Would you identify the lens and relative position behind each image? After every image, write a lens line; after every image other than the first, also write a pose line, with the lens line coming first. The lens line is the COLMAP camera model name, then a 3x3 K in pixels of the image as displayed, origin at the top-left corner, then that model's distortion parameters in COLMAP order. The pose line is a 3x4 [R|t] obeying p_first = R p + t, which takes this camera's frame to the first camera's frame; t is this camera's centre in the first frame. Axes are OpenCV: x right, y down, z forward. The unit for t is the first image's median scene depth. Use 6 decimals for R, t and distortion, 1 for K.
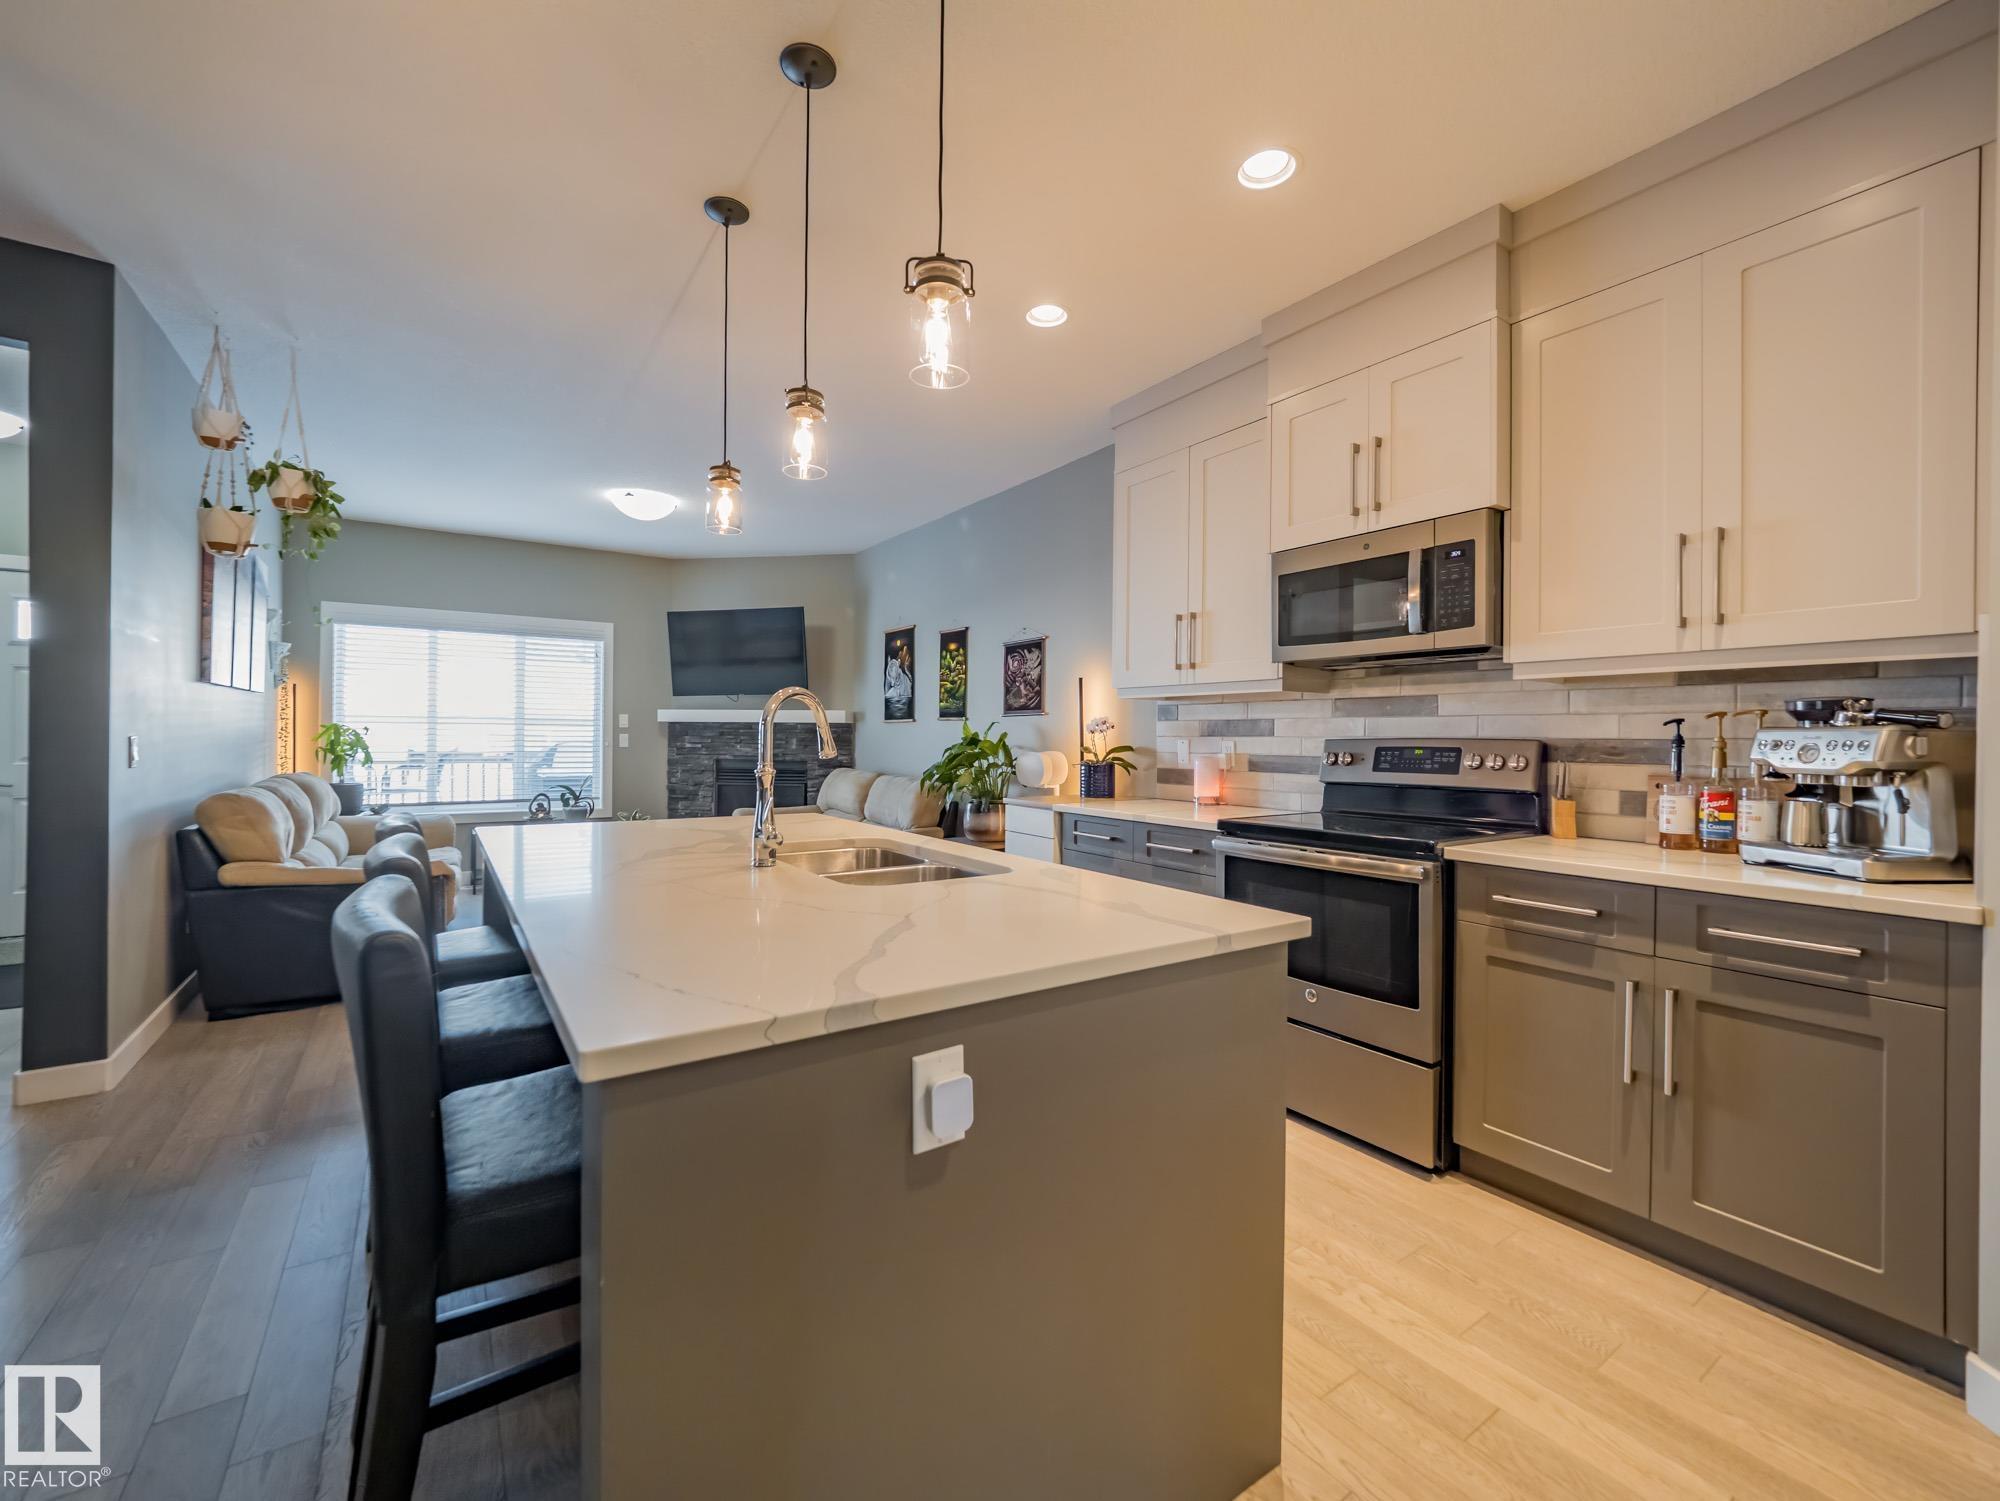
lens RADIAL K [[817.8, 0, 988.8], [0, 817.8, 741.3], [0, 0, 1]] dist [-0.016665, -0.000860]
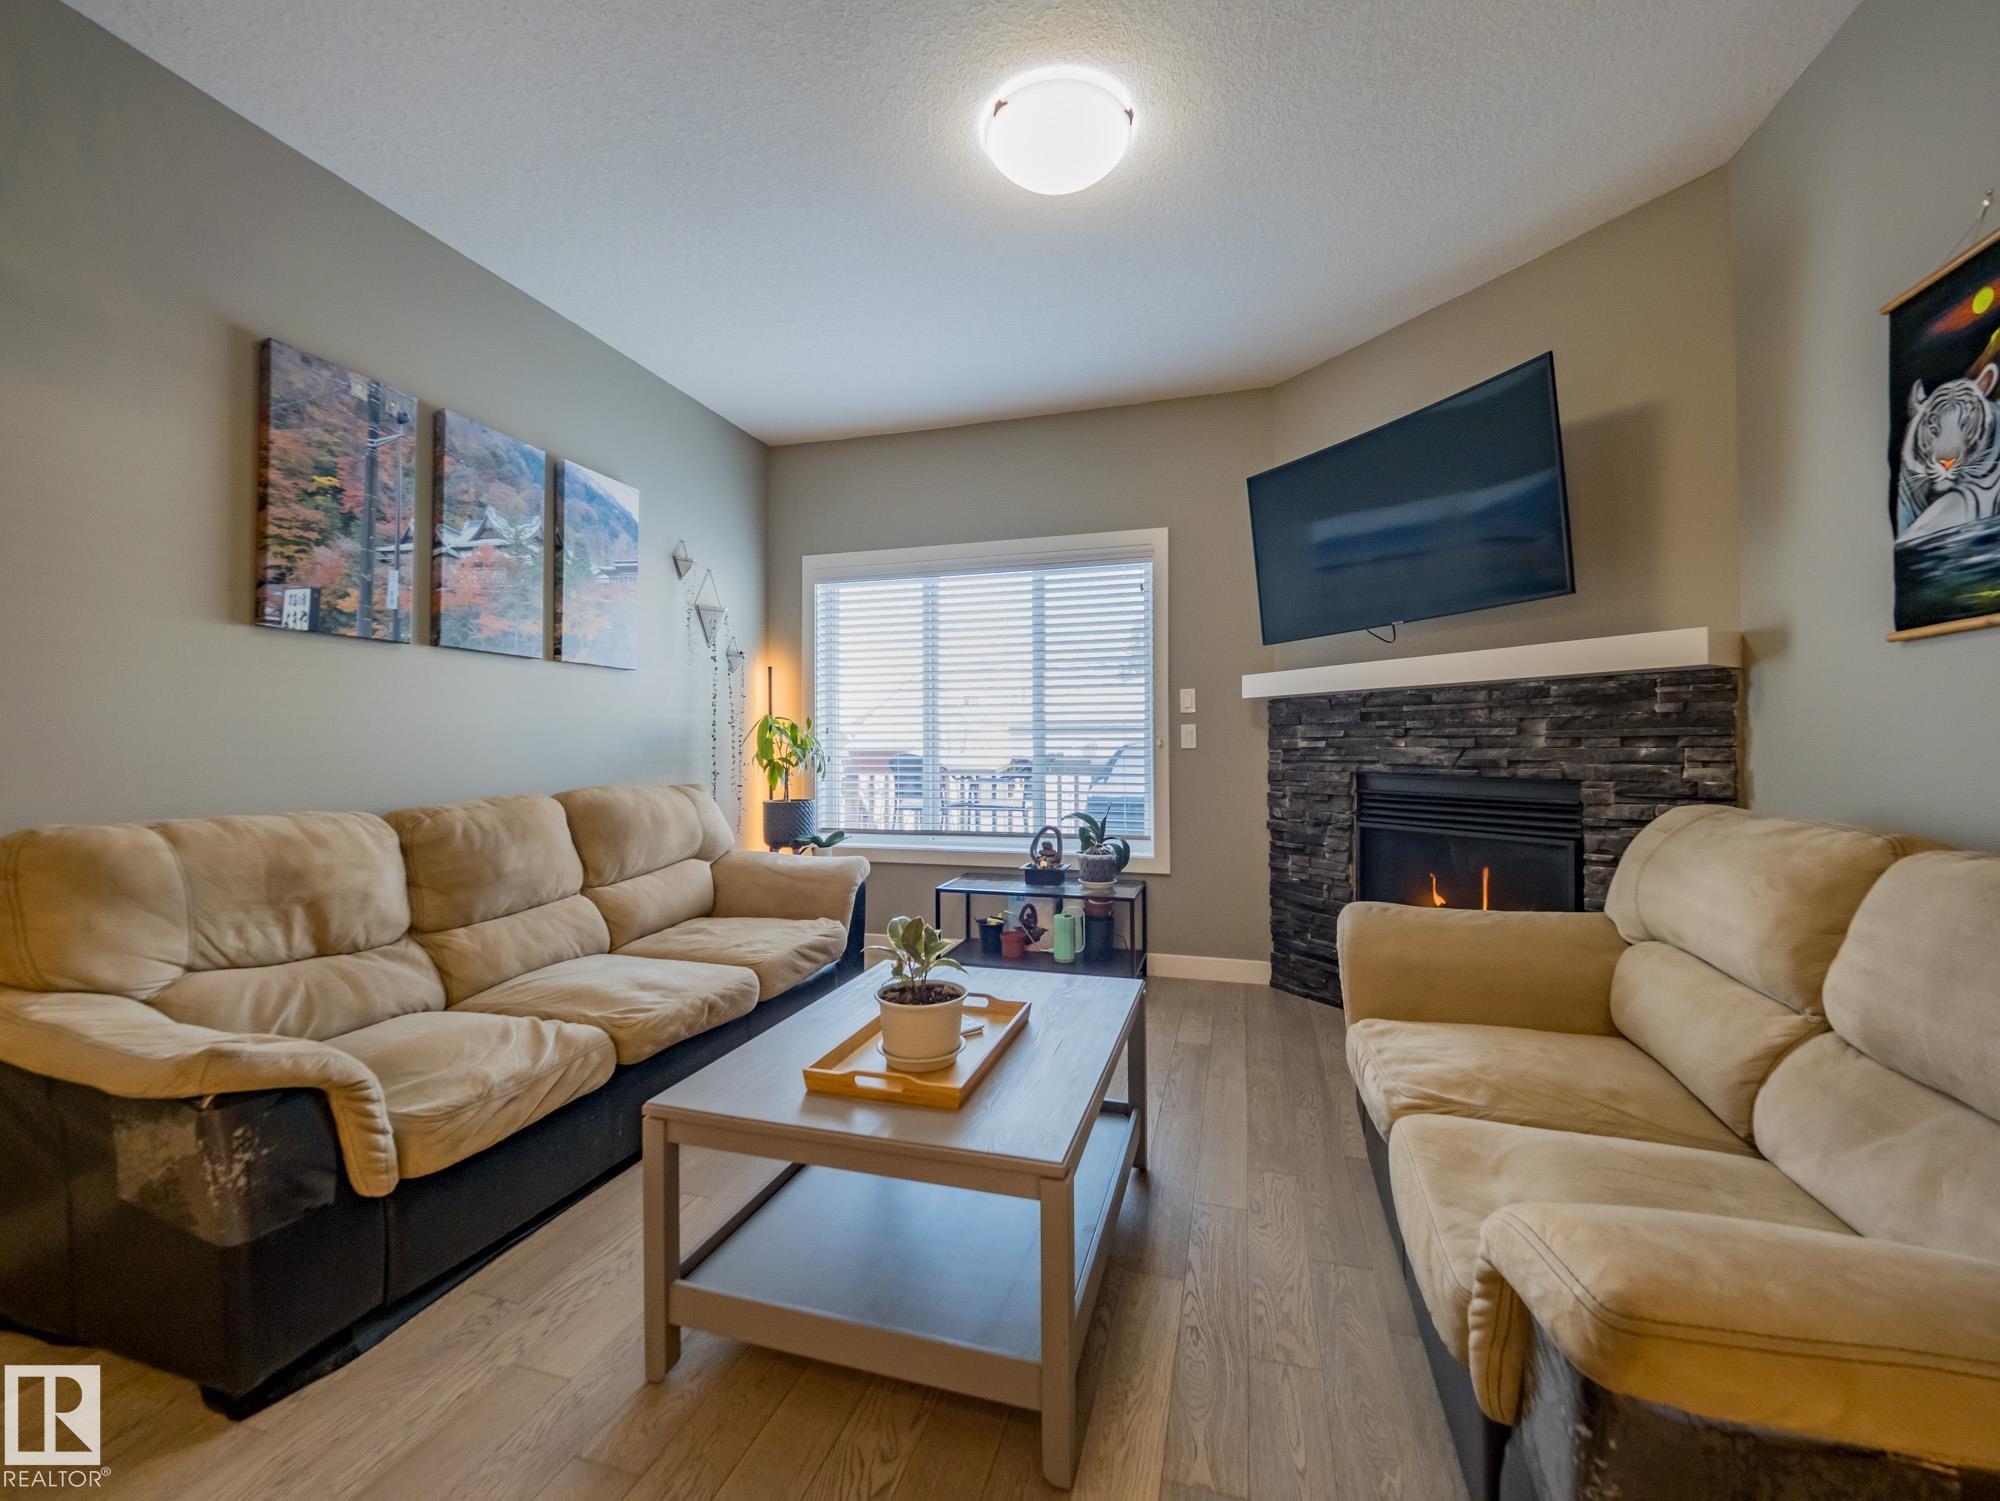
lens RADIAL K [[817.8, 0, 1000.1], [0, 817.8, 737.4], [0, 0, 1]] dist [-0.016665, -0.000860]
pose [[0.631955, -0.020141, -0.774743, -0.103294], [0.004771, 0.999744, -0.022099, 0.011721], [0.774990, 0.010269, 0.631890, 0.565367]]
